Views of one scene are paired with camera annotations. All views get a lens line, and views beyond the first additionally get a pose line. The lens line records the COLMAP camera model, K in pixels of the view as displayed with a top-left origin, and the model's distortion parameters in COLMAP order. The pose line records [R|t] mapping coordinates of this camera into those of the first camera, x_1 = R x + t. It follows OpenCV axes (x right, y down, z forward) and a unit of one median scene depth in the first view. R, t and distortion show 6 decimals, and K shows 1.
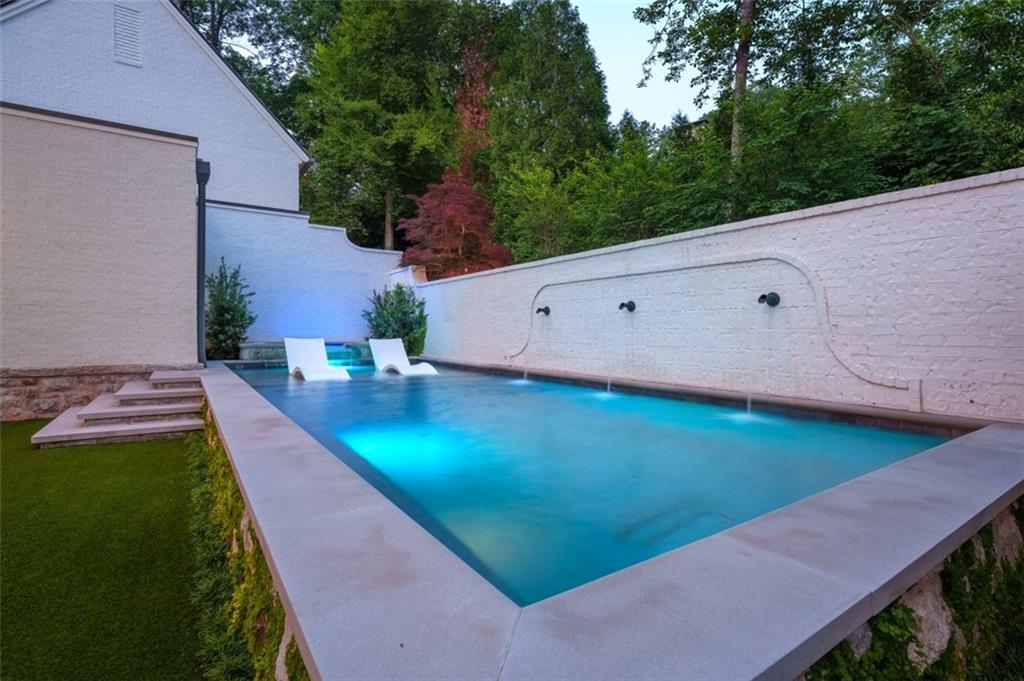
lens RADIAL K [[491.3, 0, 507.6], [0, 491.3, 333.3], [0, 0, 1]] dist [0.003356, -0.000588]
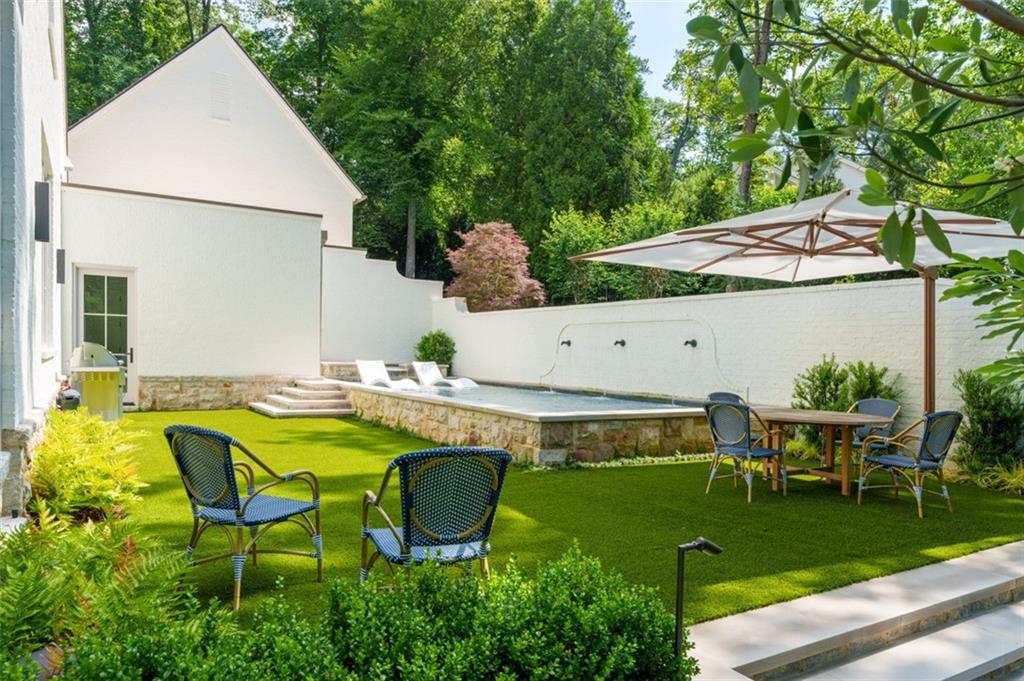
lens RADIAL K [[682.4, 0, 514.4], [0, 682.4, 335.5], [0, 0, 1]] dist [0.004223, 0.000324]
pose [[0.999331, 0.018465, -0.031575, -0.014463], [-0.019492, 0.999280, -0.032538, -0.003000], [0.030952, 0.033132, 0.998972, -1.052280]]
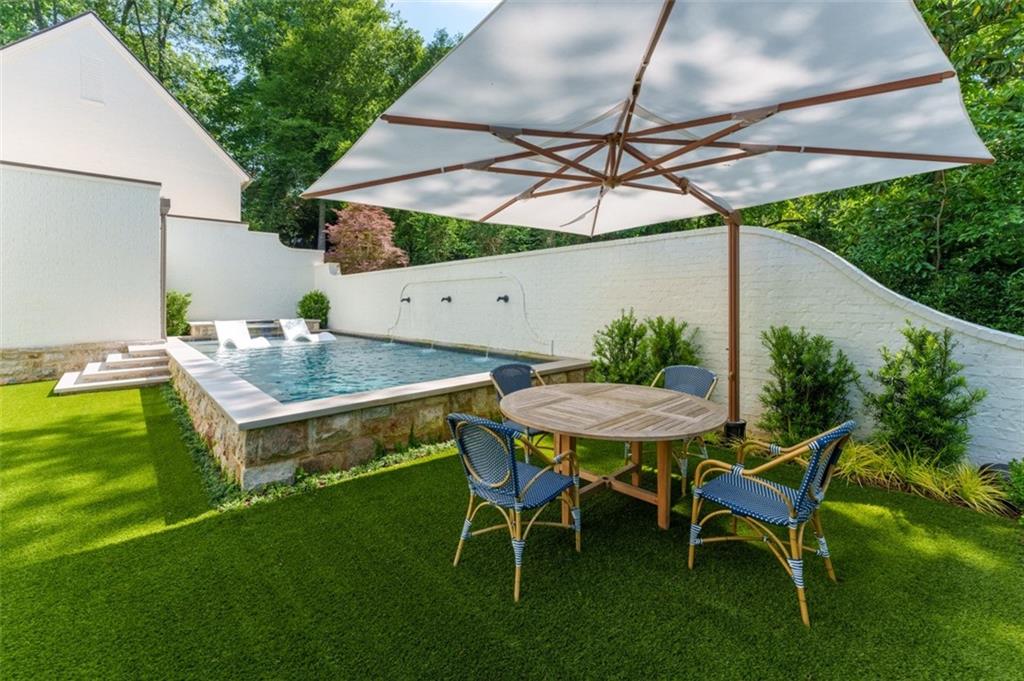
lens RADIAL K [[409.9, 0, 512.8], [0, 409.9, 322.3], [0, 0, 1]] dist [-0.001371, -0.000645]
pose [[0.987544, -0.021272, 0.155896, 0.235654], [0.013810, 0.998713, 0.048793, -0.039348], [-0.156734, -0.046032, 0.986568, -0.397209]]
